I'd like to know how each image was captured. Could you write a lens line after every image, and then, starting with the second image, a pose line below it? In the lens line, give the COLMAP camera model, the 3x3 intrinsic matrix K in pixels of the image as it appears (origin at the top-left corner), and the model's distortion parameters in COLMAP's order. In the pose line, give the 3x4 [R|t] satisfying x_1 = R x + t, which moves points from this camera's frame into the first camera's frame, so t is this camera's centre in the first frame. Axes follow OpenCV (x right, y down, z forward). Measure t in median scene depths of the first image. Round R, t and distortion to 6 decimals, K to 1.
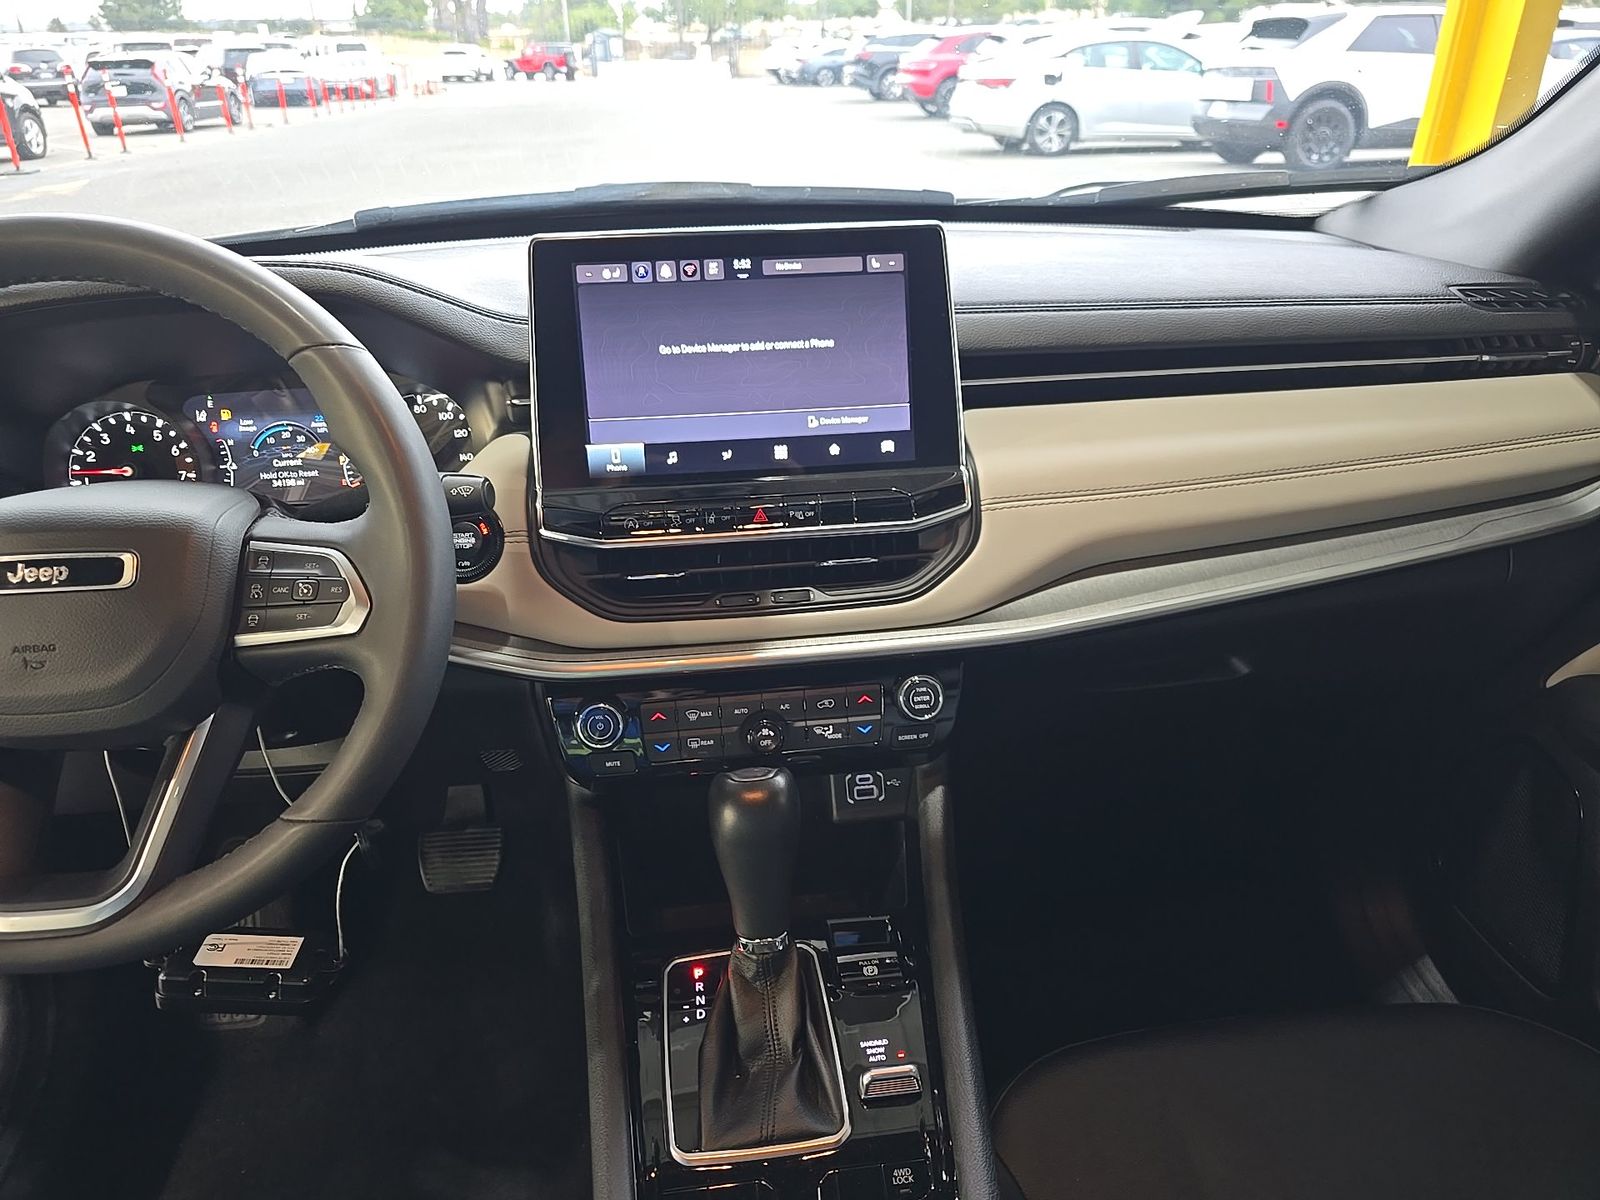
lens RADIAL K [[1066.2, 0, 799.1], [0, 1066.2, 624.4], [0, 0, 1]] dist [0.024686, -0.005732]
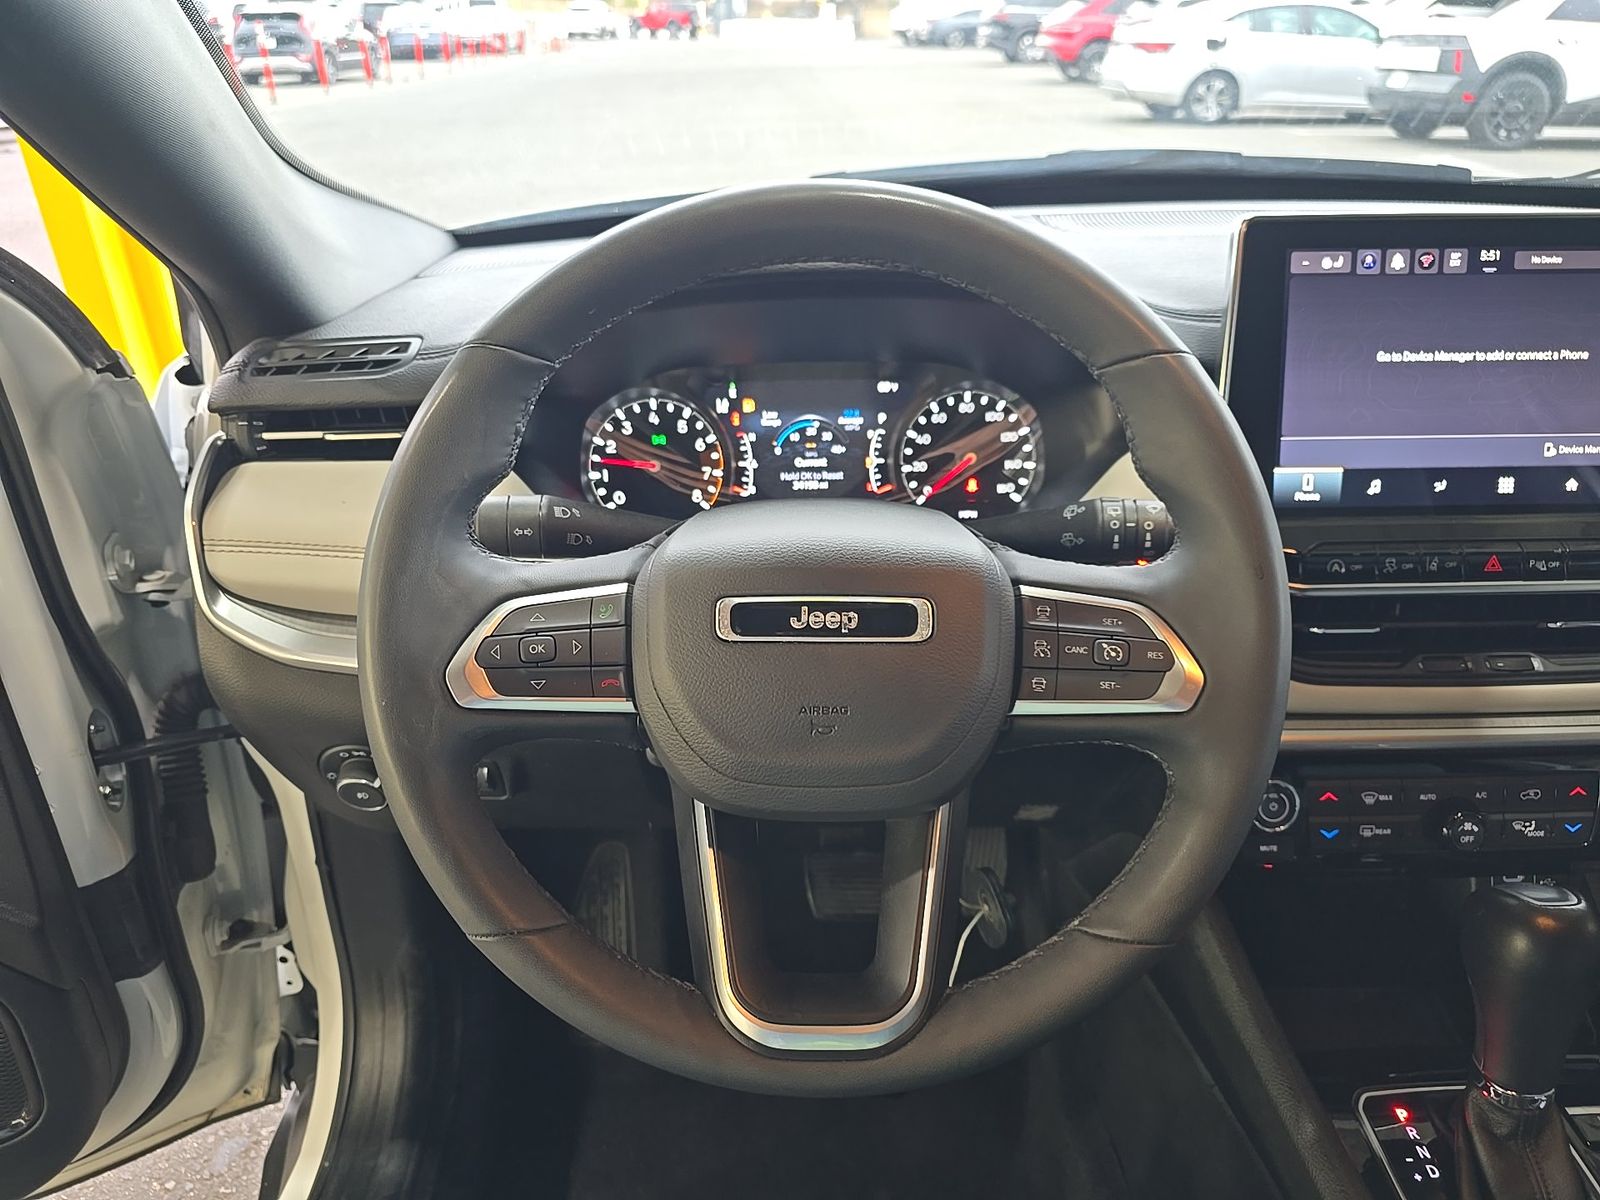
lens RADIAL K [[1081.2, 0, 800.0], [0, 1081.2, 600.0], [0, 0, 1]] dist [0.052793, -0.045476]
pose [[0.995331, 0.056772, -0.078054, -0.411105], [-0.056514, 0.998387, 0.005518, -0.040714], [0.078241, -0.001081, 0.996934, 0.102605]]
